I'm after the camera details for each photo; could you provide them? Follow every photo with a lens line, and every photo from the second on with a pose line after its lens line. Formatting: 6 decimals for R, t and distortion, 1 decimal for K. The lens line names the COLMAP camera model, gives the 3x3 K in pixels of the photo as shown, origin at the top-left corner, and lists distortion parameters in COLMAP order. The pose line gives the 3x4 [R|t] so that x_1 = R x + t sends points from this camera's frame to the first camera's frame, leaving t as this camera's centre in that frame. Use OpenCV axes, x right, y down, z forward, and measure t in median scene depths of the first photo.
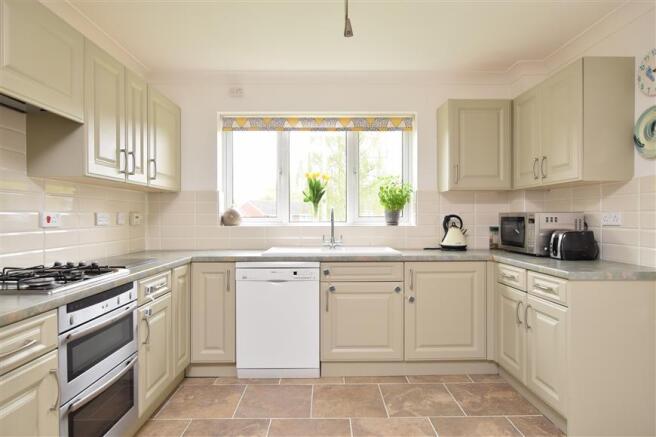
lens RADIAL K [[387.7, 0, 328.0], [0, 387.7, 218.5], [0, 0, 1]] dist [-0.020021, 0.000483]
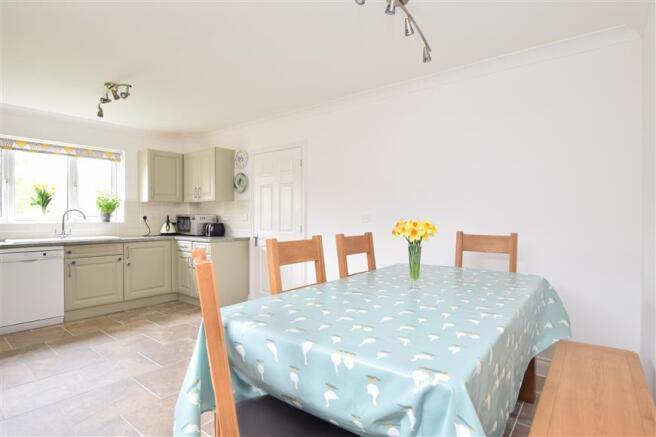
lens RADIAL K [[339.0, 0, 328.0], [0, 339.0, 218.5], [0, 0, 1]] dist [-0.027266, 0.001456]
pose [[0.628184, -0.002647, 0.778060, -0.386857], [0.004704, 0.999989, -0.000395, 0.009489], [-0.778051, 0.003908, 0.628190, -0.630462]]
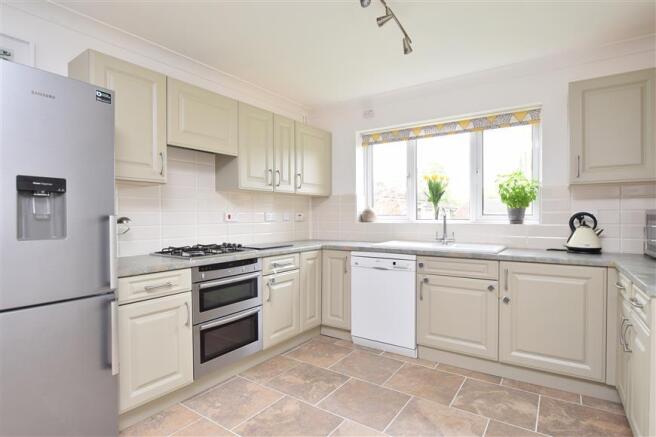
lens RADIAL K [[339.0, 0, 328.0], [0, 339.0, 218.5], [0, 0, 1]] dist [-0.027266, 0.001456]
pose [[0.815906, 0.004826, -0.578165, 0.335047], [-0.001353, 0.999978, 0.006438, -0.000089], [0.578183, -0.004471, 0.815895, 0.055802]]
